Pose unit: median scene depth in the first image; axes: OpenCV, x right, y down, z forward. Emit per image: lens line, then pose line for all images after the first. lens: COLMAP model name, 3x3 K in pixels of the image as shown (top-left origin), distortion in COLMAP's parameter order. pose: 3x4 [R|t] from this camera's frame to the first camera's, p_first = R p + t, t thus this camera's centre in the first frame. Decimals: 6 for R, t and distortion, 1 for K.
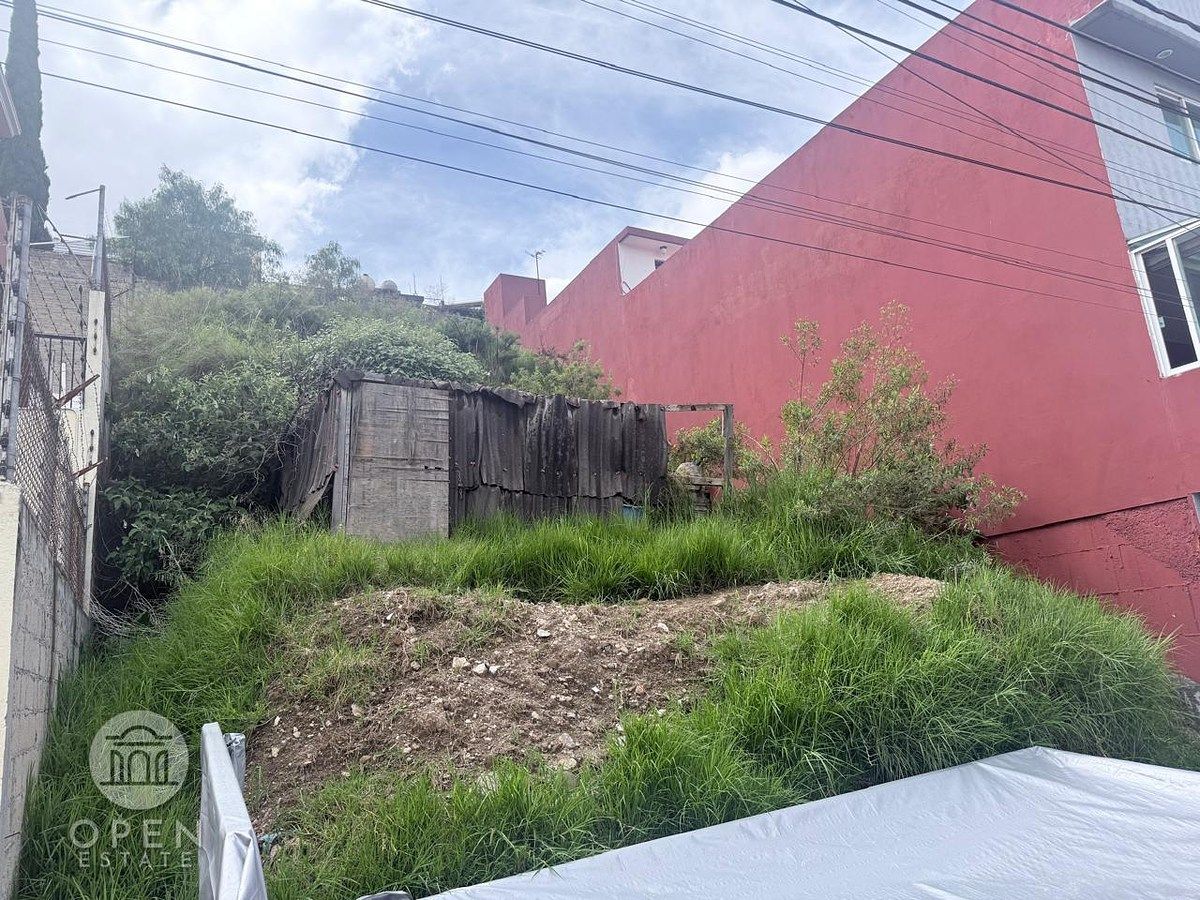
lens RADIAL K [[833.6, 0, 601.2], [0, 833.6, 445.1], [0, 0, 1]] dist [0.070129, -0.087806]
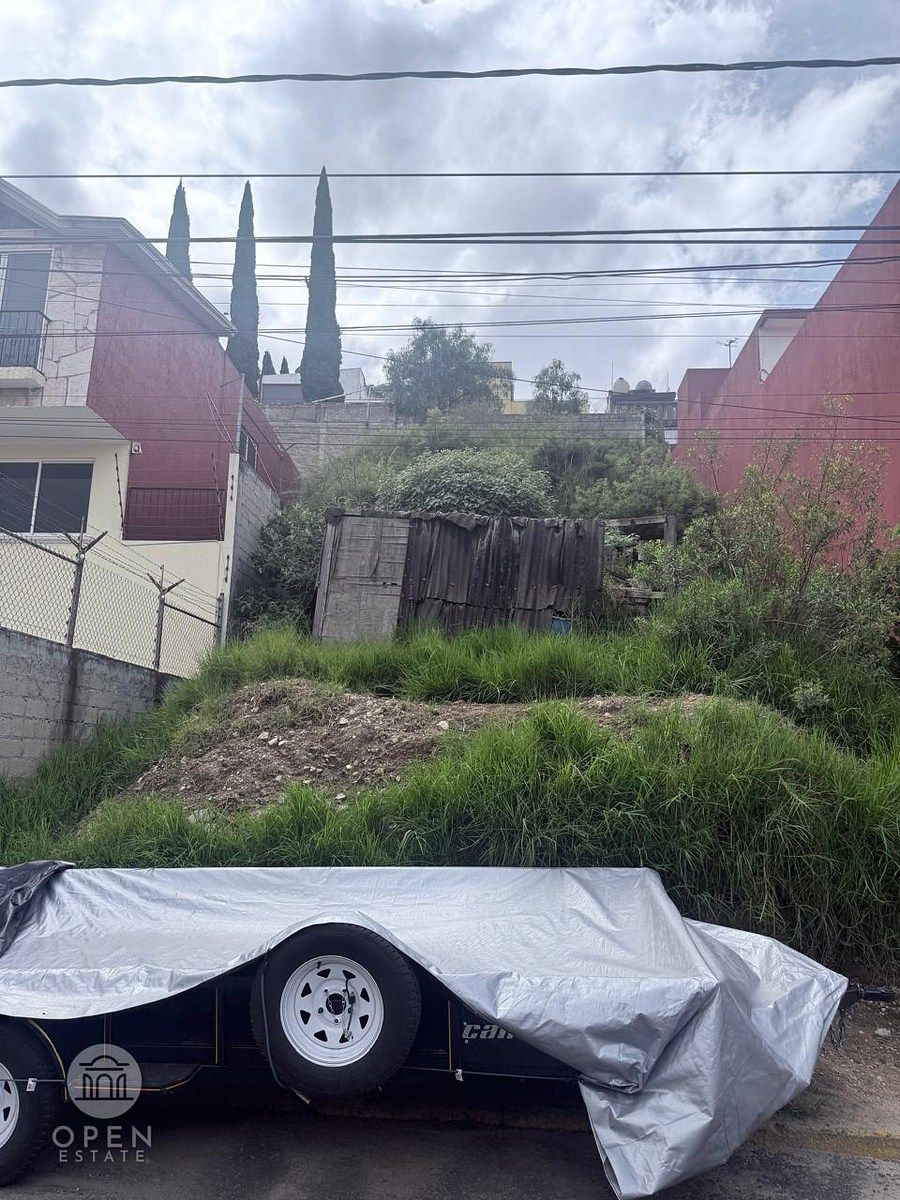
lens RADIAL K [[833.6, 0, 459.2], [0, 833.6, 590.9], [0, 0, 1]] dist [0.070129, -0.087806]
pose [[0.850353, 0.003241, -0.526203, 0.518551], [0.029736, 0.998087, 0.054201, -0.025421], [0.525372, -0.061737, 0.848630, 0.017140]]
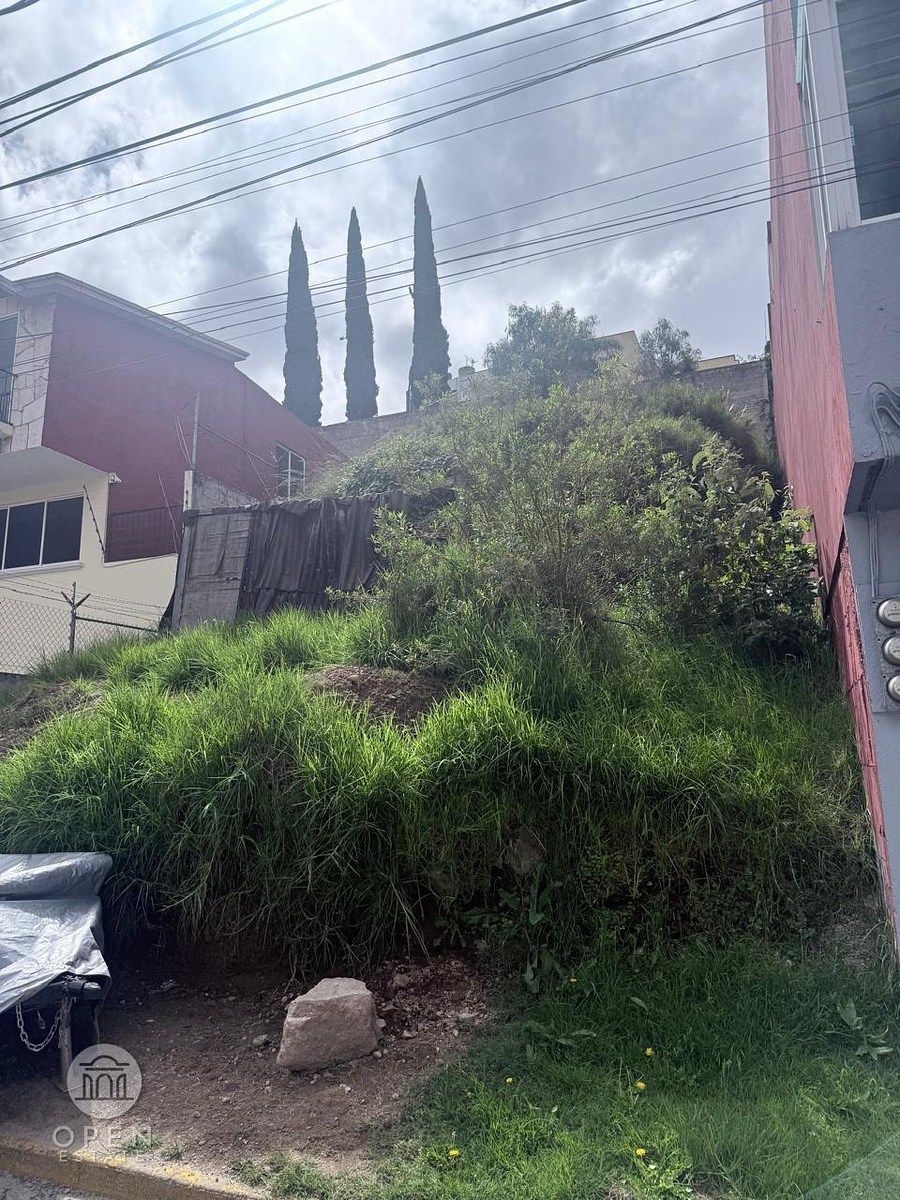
lens RADIAL K [[833.6, 0, 445.5], [0, 833.6, 592.7], [0, 0, 1]] dist [0.070129, -0.087806]
pose [[0.647698, -0.068469, -0.758814, 0.914487], [0.139560, 0.989765, 0.029816, 0.053363], [0.749006, -0.125211, 0.650624, 0.426355]]
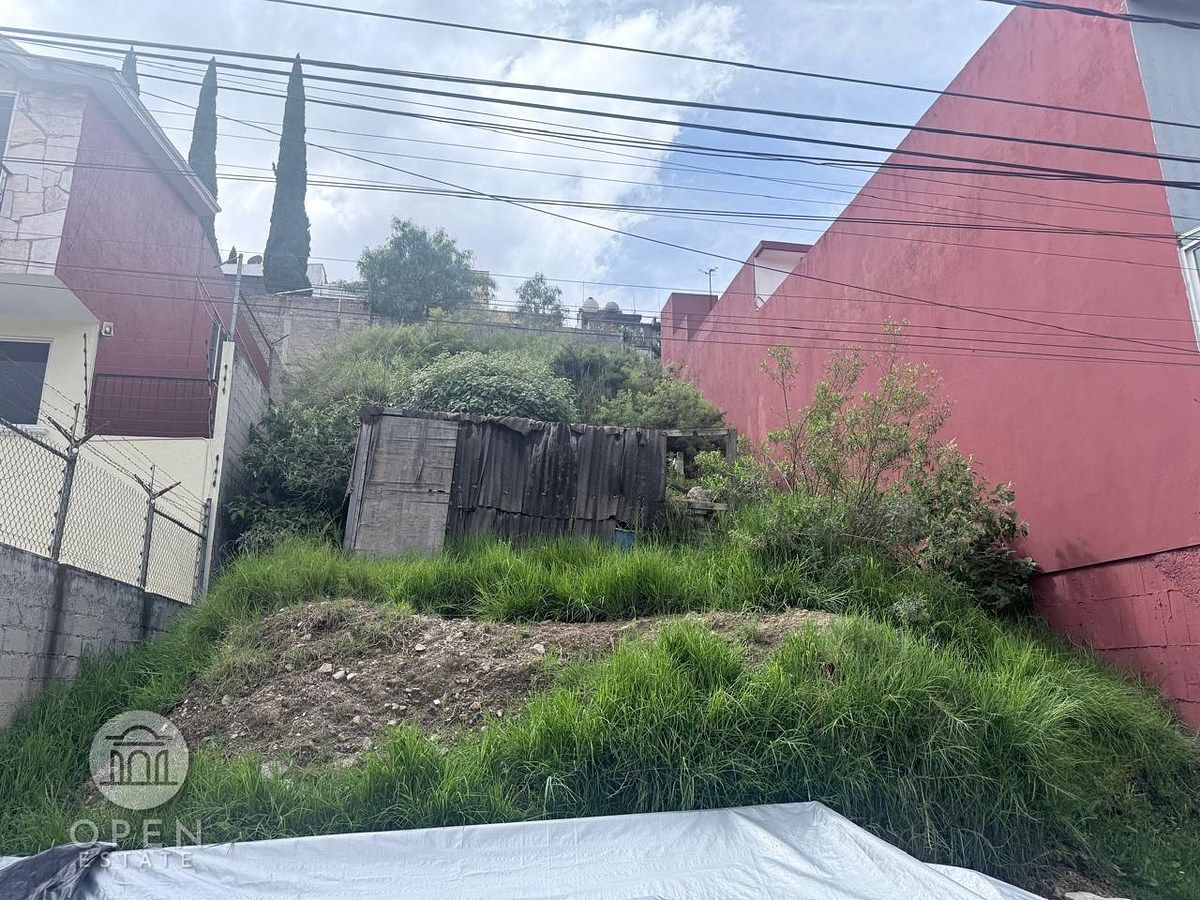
lens RADIAL K [[833.6, 0, 607.4], [0, 833.6, 443.6], [0, 0, 1]] dist [0.070129, -0.087806]
pose [[0.951709, -0.004649, -0.306965, 0.352431], [0.000794, 0.999919, -0.012681, -0.021412], [0.307000, 0.011825, 0.951636, 0.008644]]
